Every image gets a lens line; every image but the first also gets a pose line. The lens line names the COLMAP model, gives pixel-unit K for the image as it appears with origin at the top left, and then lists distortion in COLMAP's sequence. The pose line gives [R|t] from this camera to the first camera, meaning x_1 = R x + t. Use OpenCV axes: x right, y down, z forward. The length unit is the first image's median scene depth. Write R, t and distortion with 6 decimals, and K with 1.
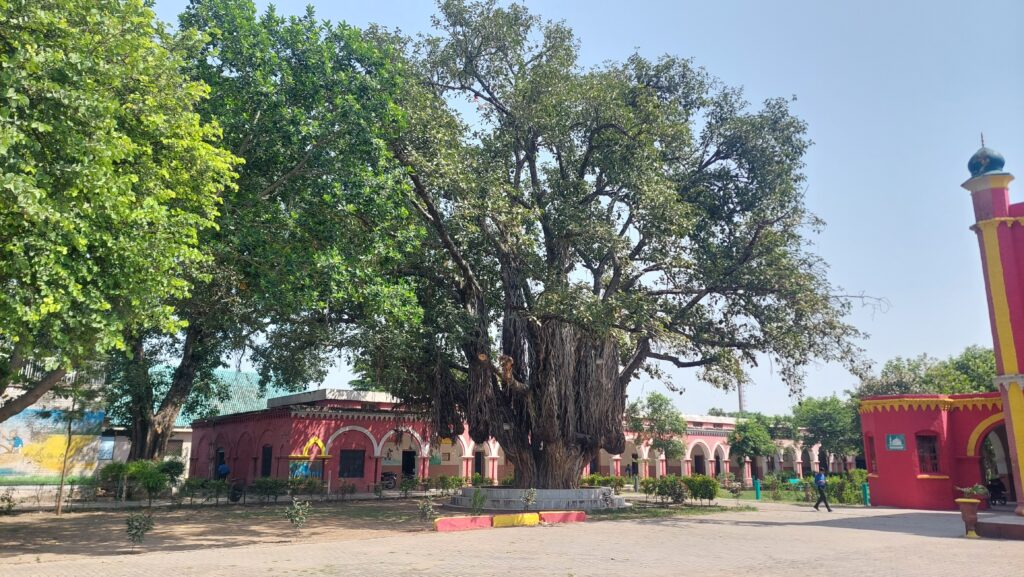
lens RADIAL K [[733.4, 0, 512.9], [0, 733.4, 293.1], [0, 0, 1]] dist [0.048144, -0.034798]
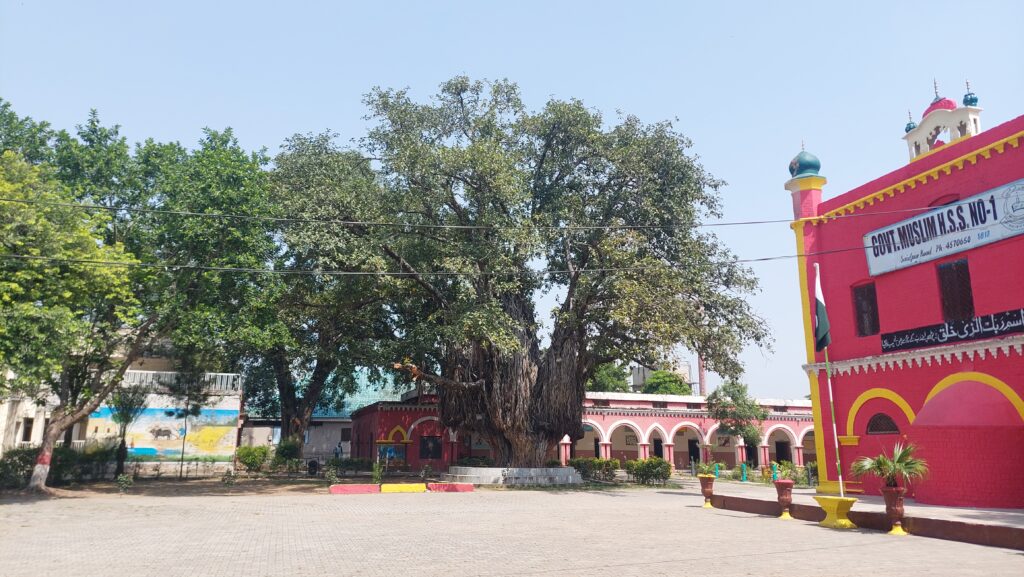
lens RADIAL K [[733.4, 0, 504.8], [0, 733.4, 281.2], [0, 0, 1]] dist [0.048144, -0.034798]
pose [[0.926001, -0.081133, -0.368699, 0.447769], [0.081577, 0.996563, -0.014410, -0.020808], [0.368601, -0.016734, 0.929437, -0.107895]]
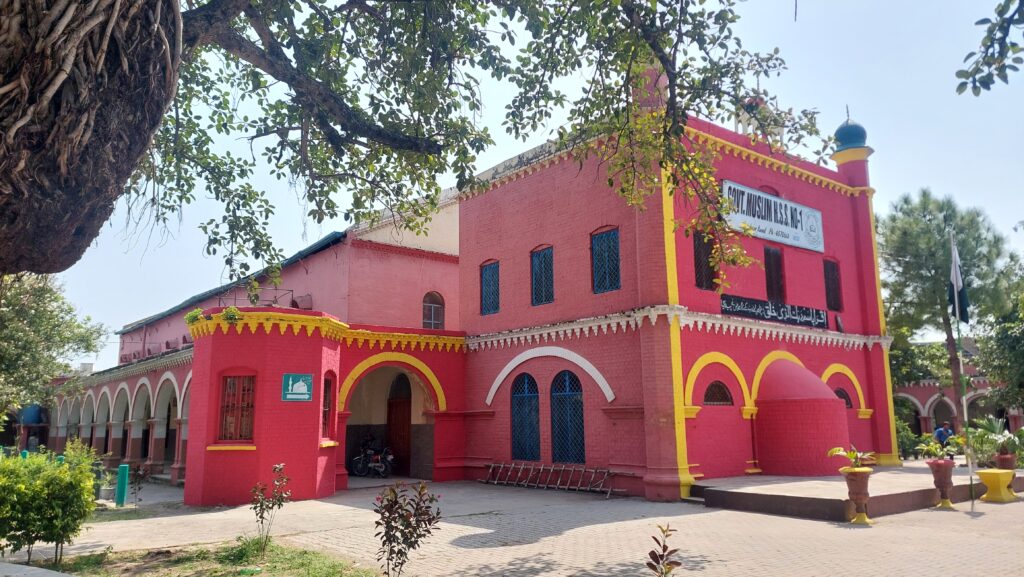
lens RADIAL K [[733.4, 0, 503.6], [0, 733.4, 297.3], [0, 0, 1]] dist [0.048144, -0.034798]
pose [[0.011168, 0.164633, 0.986292, -0.059838], [-0.214247, 0.963840, -0.158460, 0.175338], [-0.976716, -0.209541, 0.046036, 0.766944]]
